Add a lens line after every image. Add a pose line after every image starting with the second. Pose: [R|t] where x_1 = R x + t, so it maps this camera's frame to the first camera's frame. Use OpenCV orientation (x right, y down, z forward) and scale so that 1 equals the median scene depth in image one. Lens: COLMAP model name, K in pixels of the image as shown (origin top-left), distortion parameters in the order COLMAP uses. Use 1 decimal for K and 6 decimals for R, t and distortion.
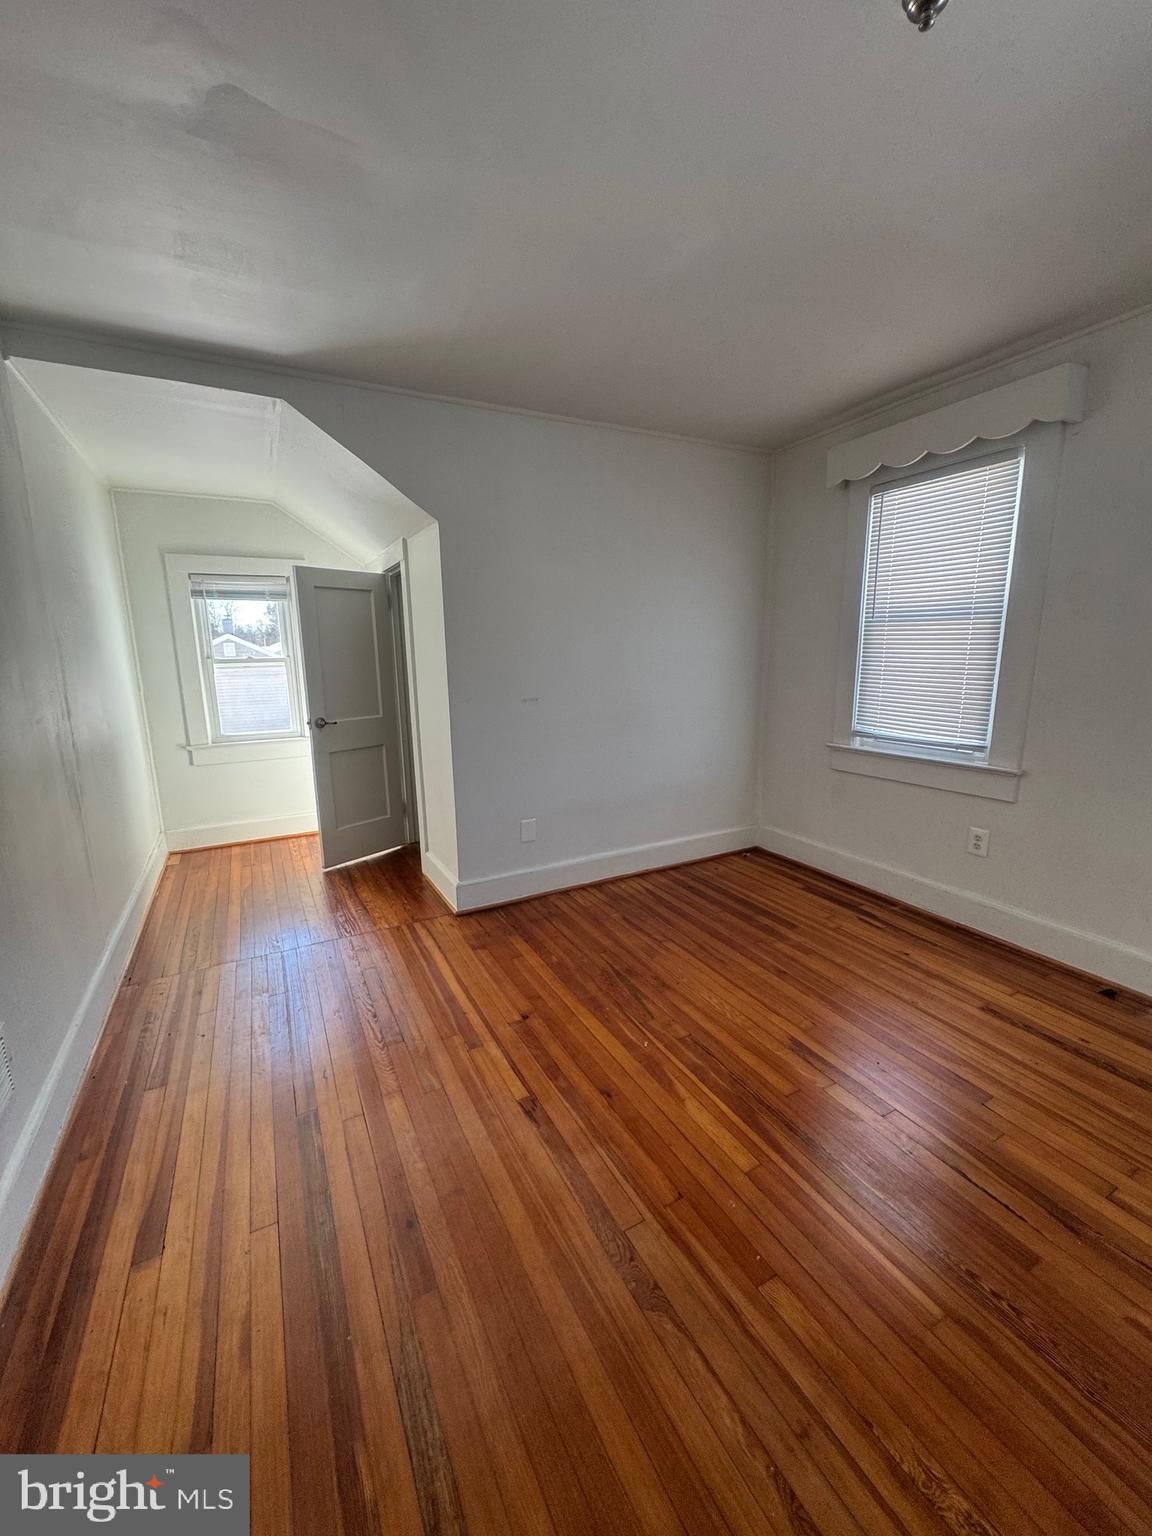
lens RADIAL K [[612.1, 0, 582.2], [0, 612.1, 771.7], [0, 0, 1]] dist [-0.003036, 0.000464]
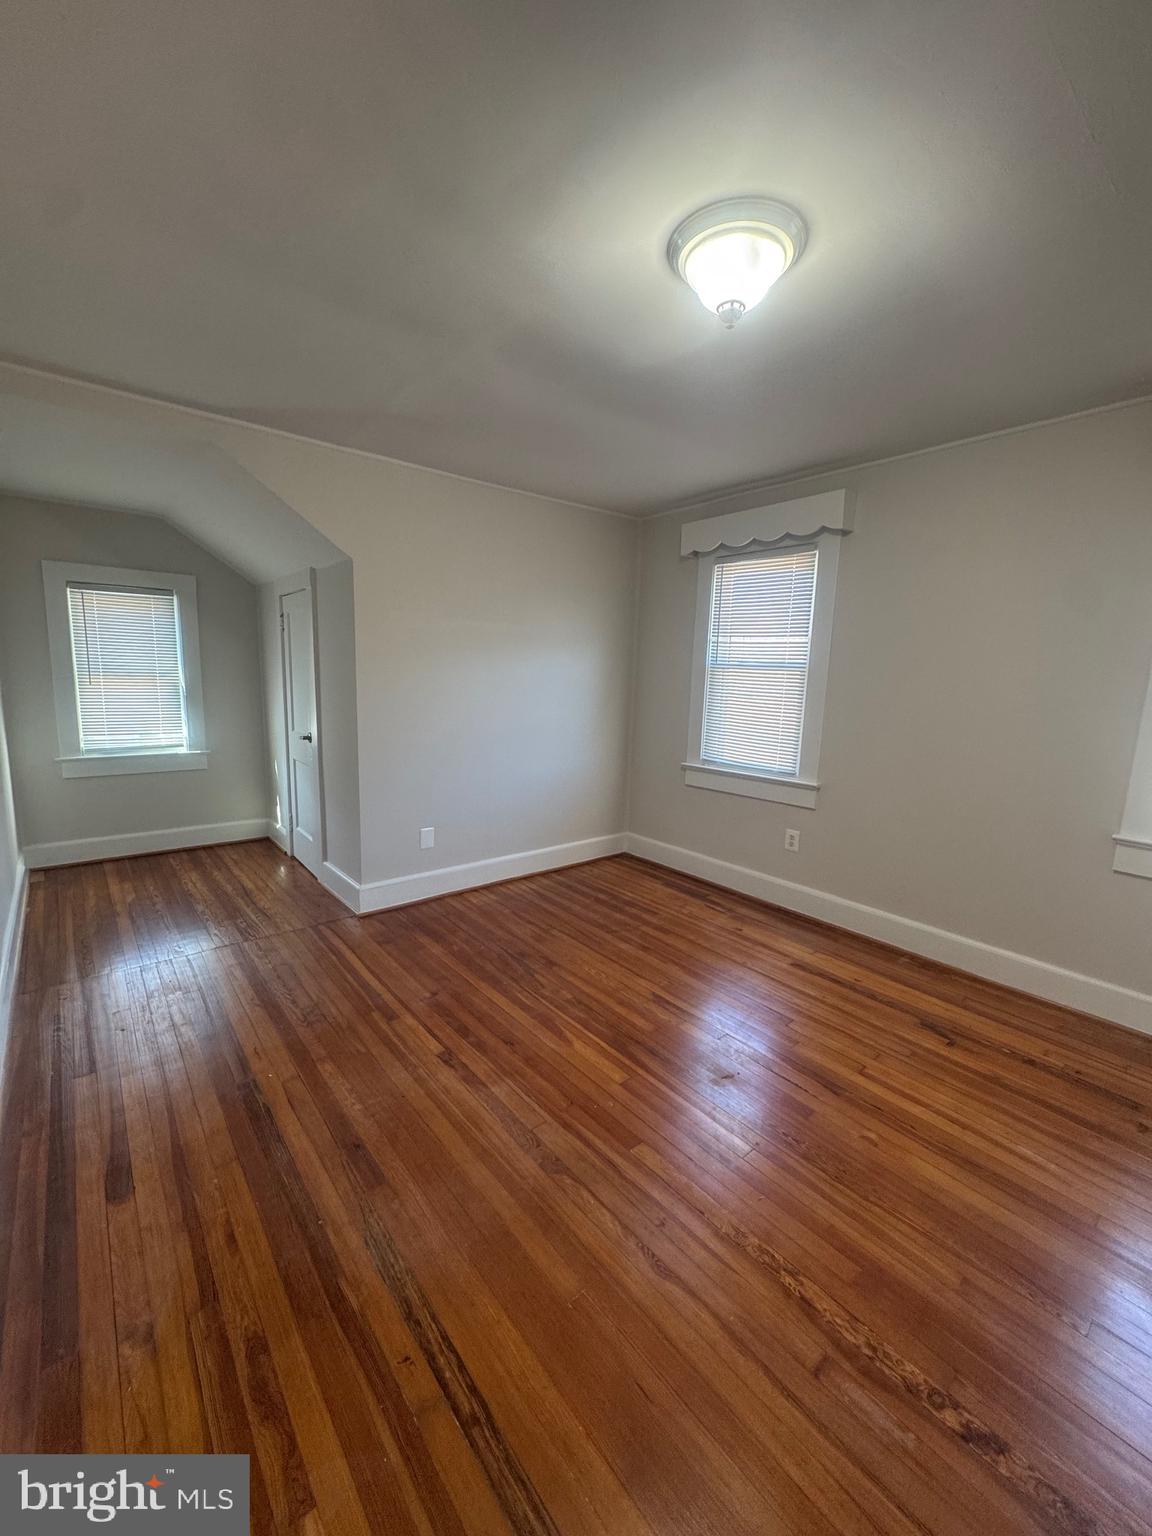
lens RADIAL K [[612.1, 0, 574.2], [0, 612.1, 767.8], [0, 0, 1]] dist [-0.003036, 0.000464]
pose [[0.980197, 0.011911, 0.197667, -0.077483], [-0.003658, 0.999108, -0.042064, 0.022969], [-0.197992, 0.040508, 0.979366, -0.236090]]
